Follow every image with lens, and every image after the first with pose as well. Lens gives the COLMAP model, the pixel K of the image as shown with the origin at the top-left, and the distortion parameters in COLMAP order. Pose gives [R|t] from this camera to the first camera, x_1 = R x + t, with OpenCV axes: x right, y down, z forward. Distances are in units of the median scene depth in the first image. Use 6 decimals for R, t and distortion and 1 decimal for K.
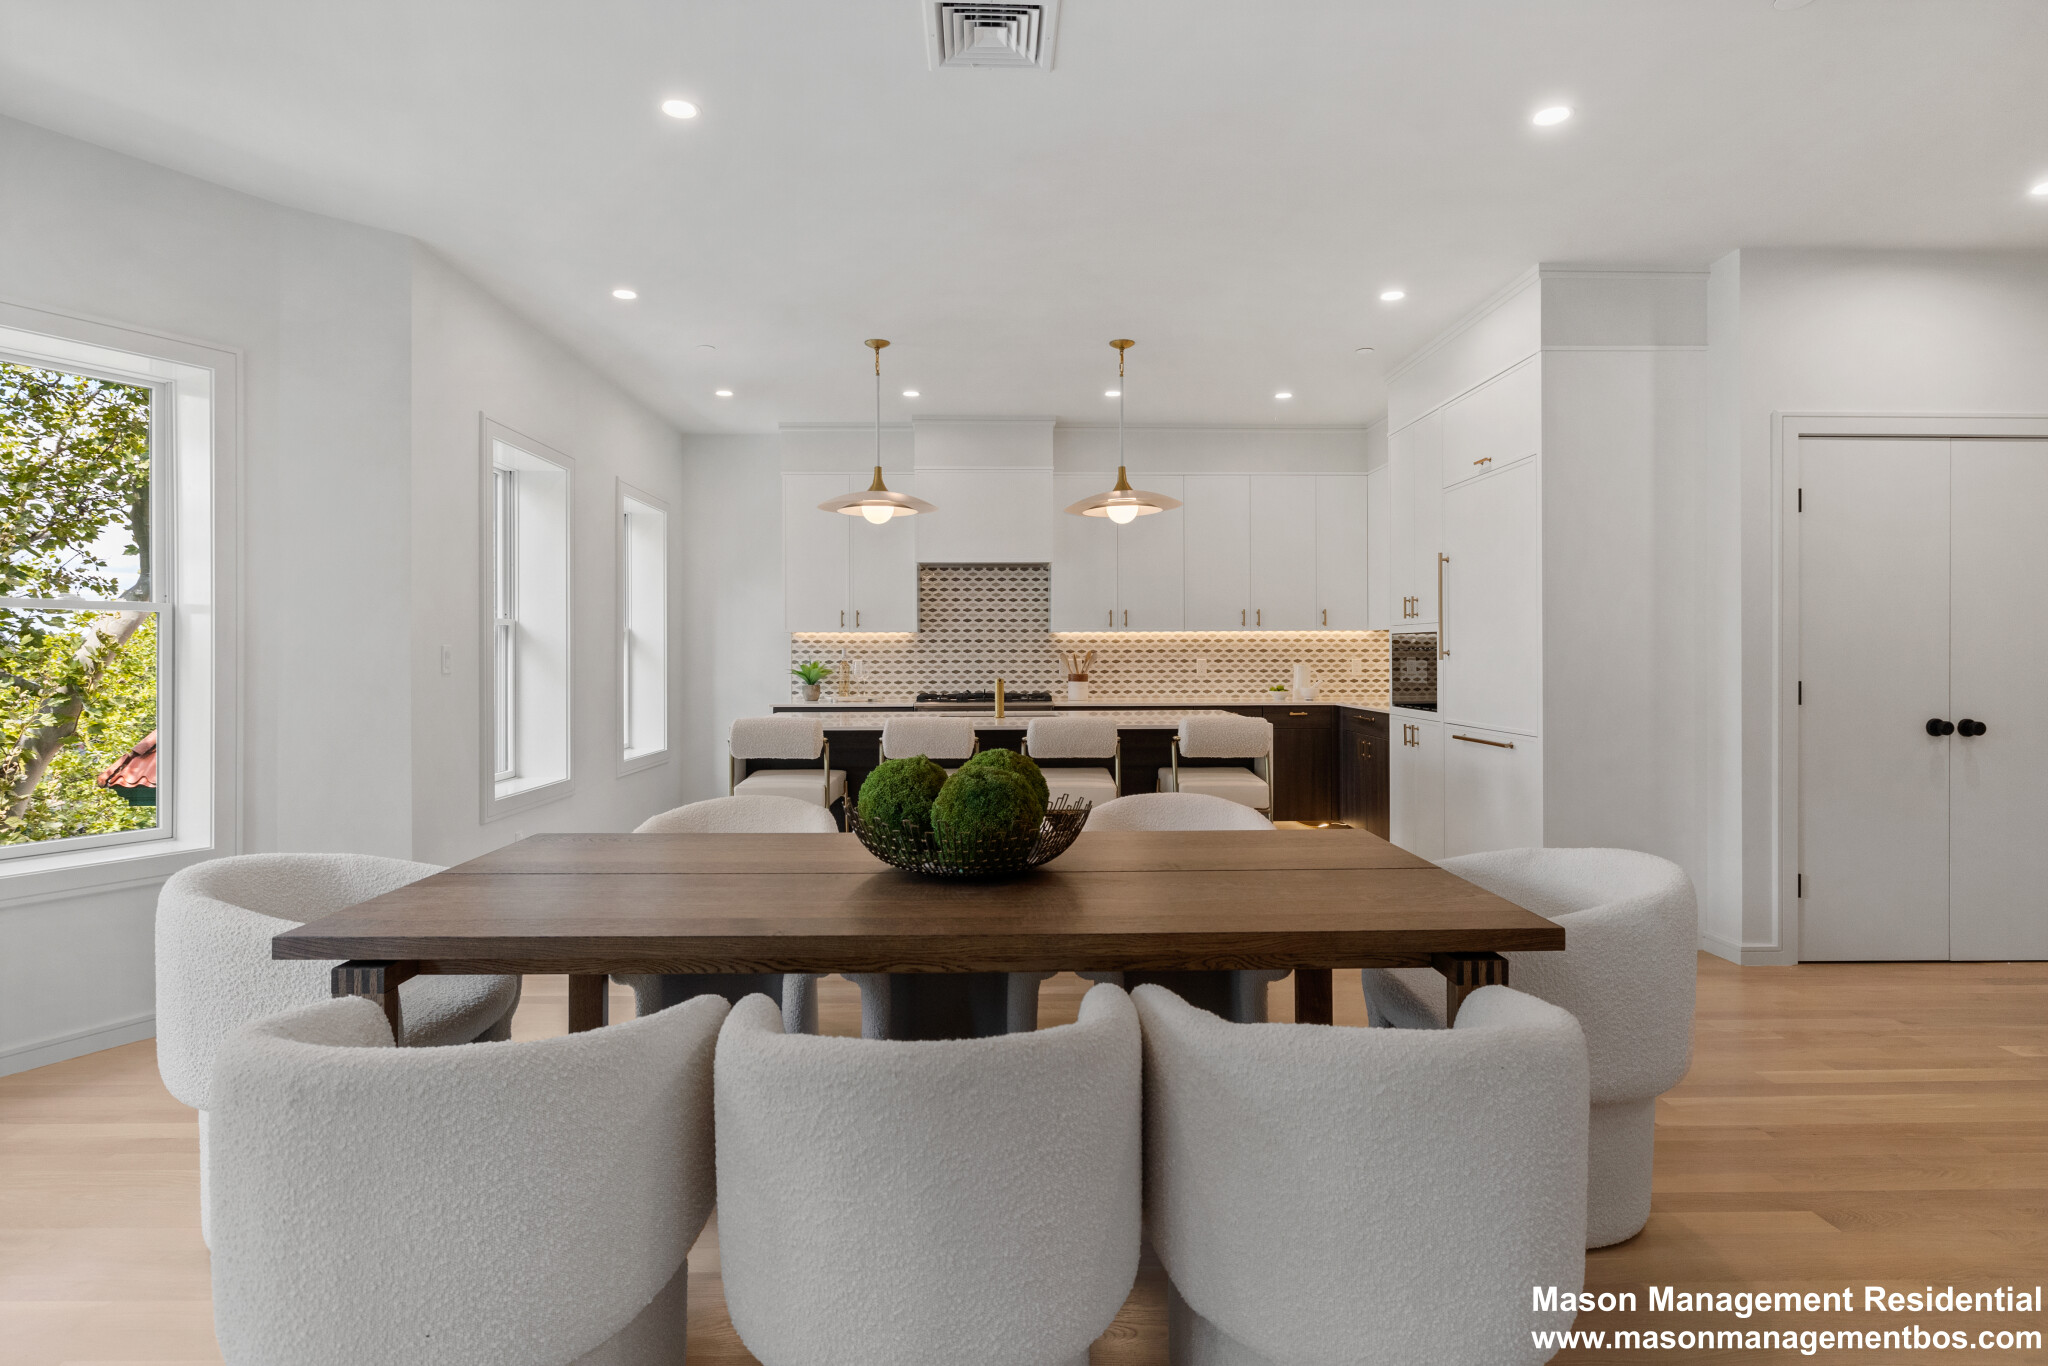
lens RADIAL K [[1094.7, 0, 1022.3], [0, 1094.7, 672.4], [0, 0, 1]] dist [-0.001281, -0.000046]
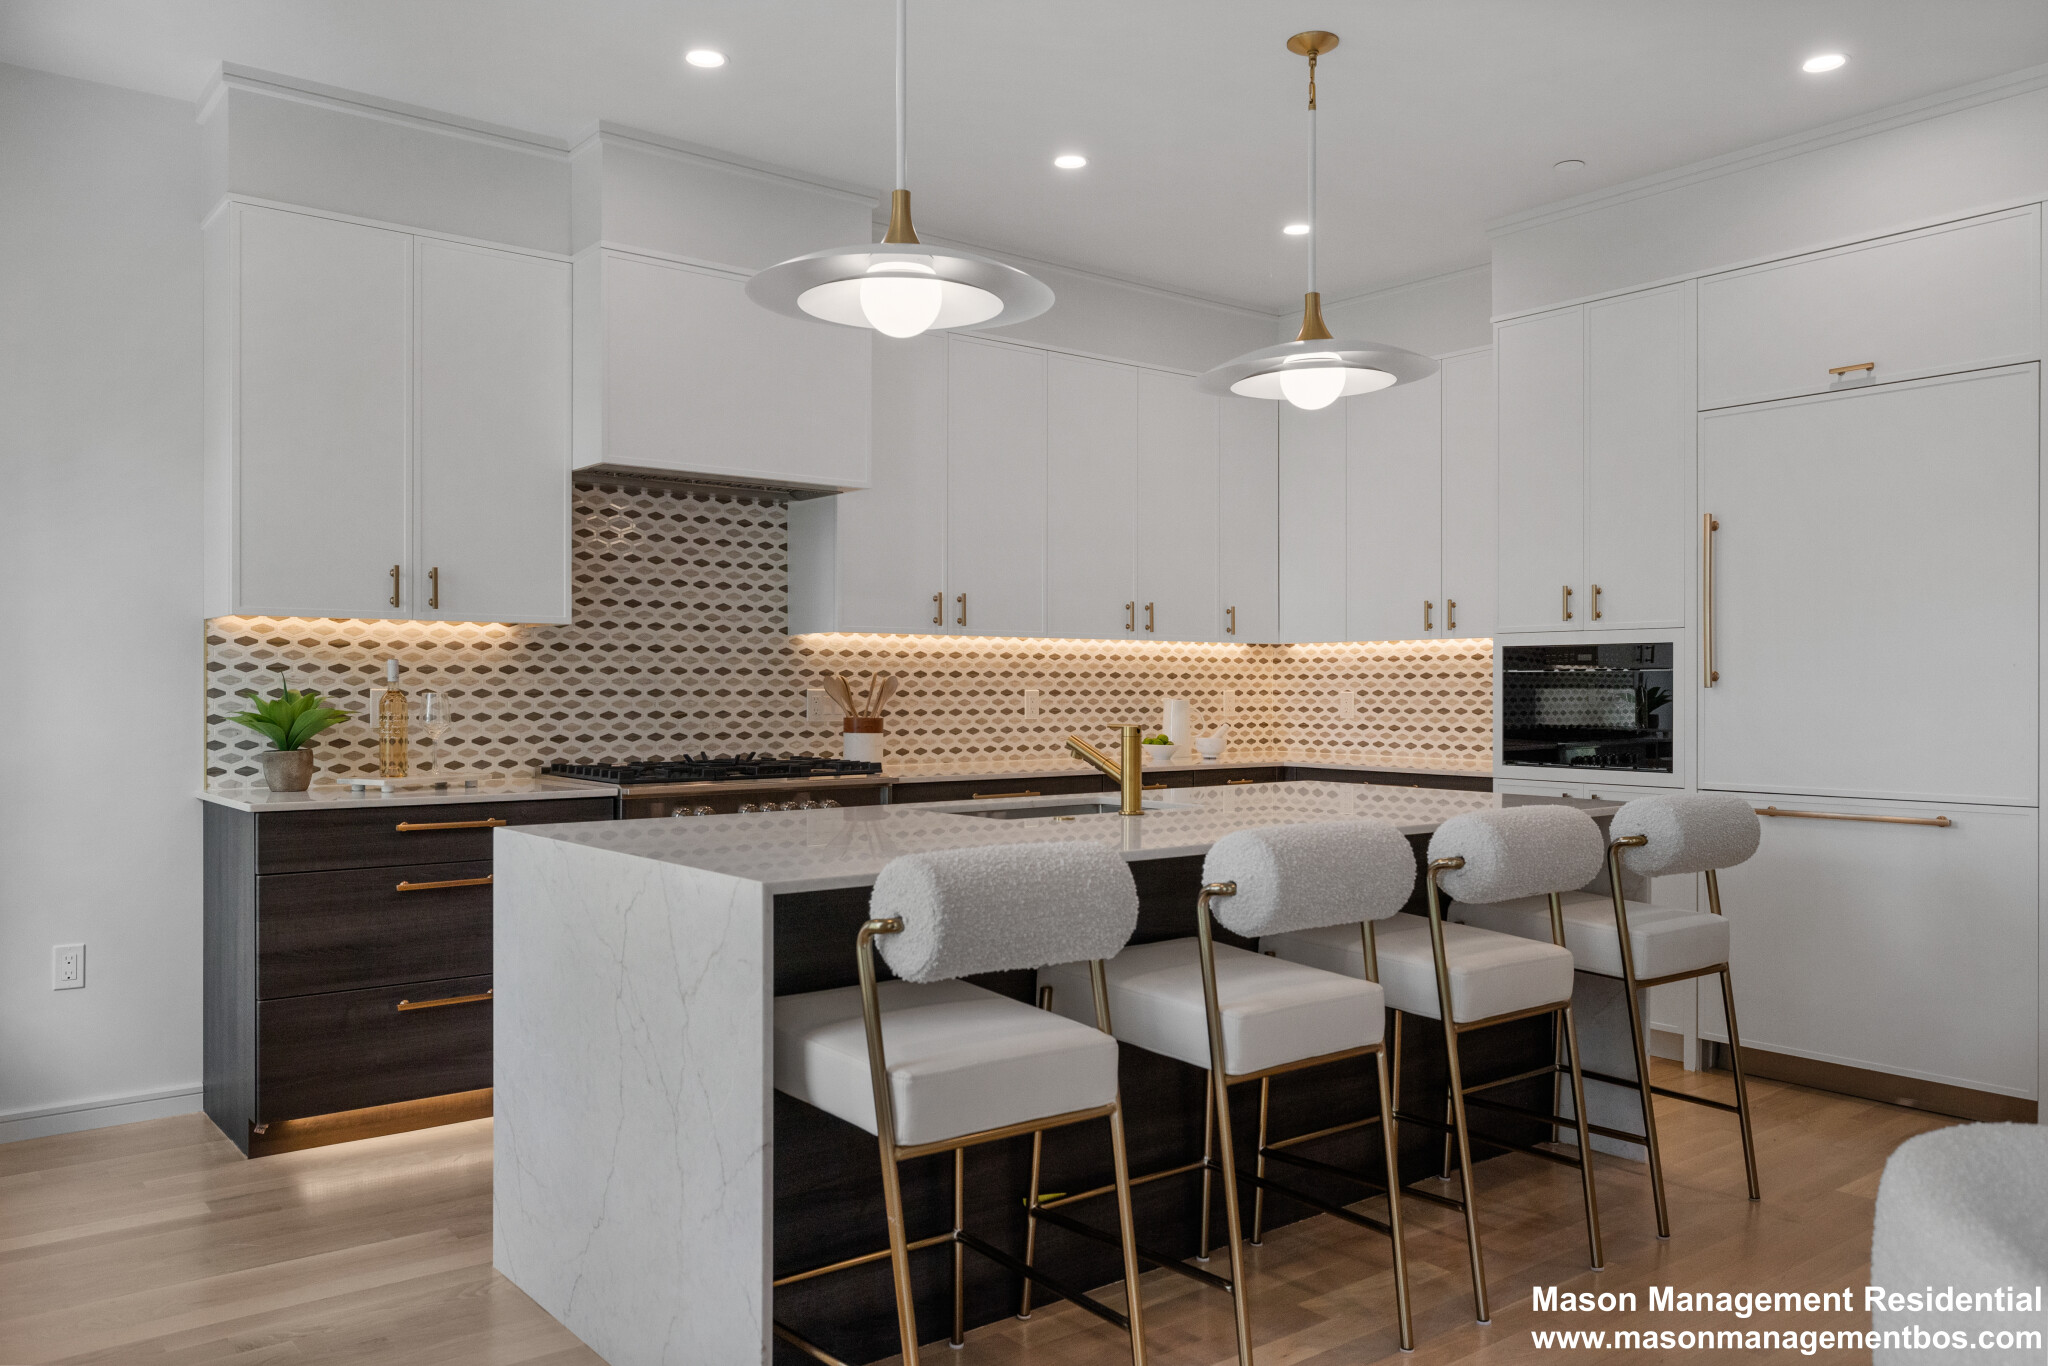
lens RADIAL K [[1504.2, 0, 1023.7], [0, 1504.2, 689.1], [0, 0, 1]] dist [0.000326, 0.001474]
pose [[0.803216, 0.004235, 0.595673, -0.295295], [0.001712, 0.999954, -0.009418, -0.005227], [-0.595686, 0.008584, 0.803171, 0.394585]]
